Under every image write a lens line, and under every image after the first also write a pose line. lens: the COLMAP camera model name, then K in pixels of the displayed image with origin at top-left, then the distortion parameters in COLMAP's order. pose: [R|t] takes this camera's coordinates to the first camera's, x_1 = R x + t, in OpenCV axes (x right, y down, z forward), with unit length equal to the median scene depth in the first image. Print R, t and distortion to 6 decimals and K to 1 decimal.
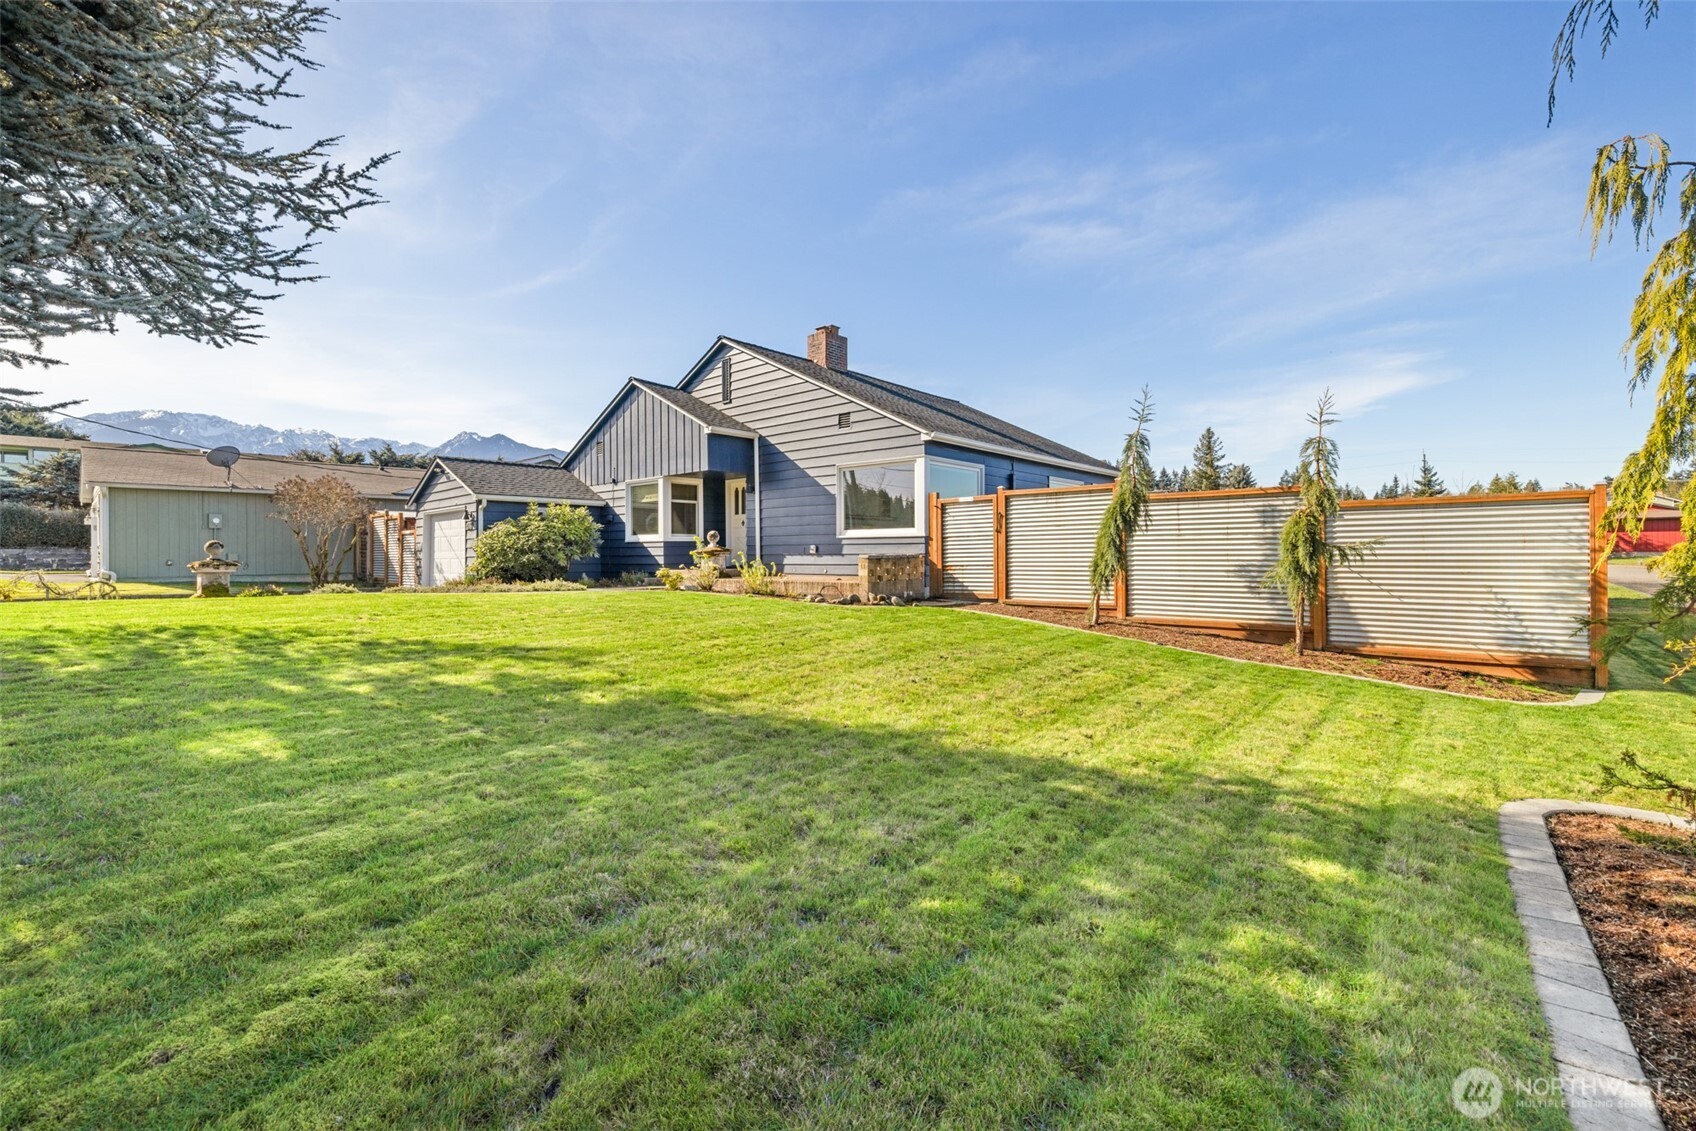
lens RADIAL K [[727.3, 0, 849.9], [0, 727.3, 553.4], [0, 0, 1]] dist [0.000775, 0.000037]
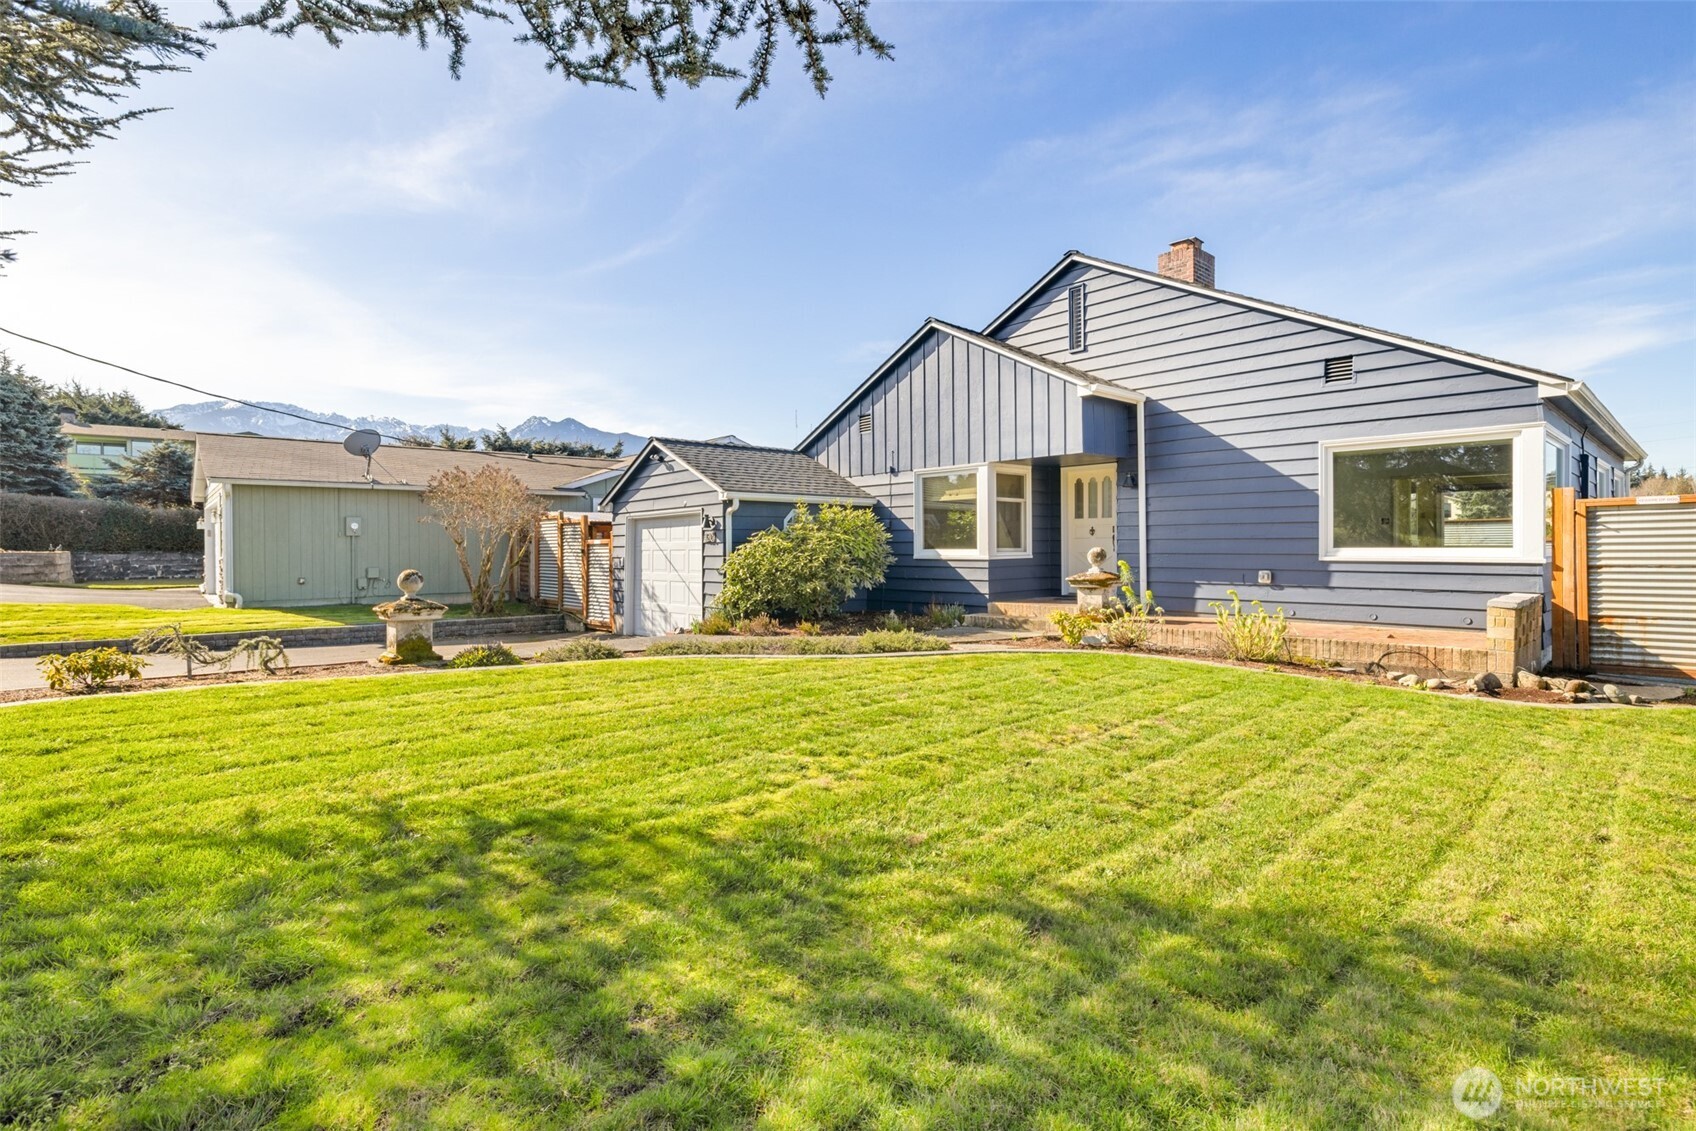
lens RADIAL K [[808.3, 0, 848.9], [0, 808.3, 554.6], [0, 0, 1]] dist [-0.005502, -0.000591]
pose [[0.993912, 0.002790, -0.110139, -0.289267], [-0.001615, 0.999941, 0.010752, -0.027993], [0.110163, -0.010509, 0.993858, 0.234944]]
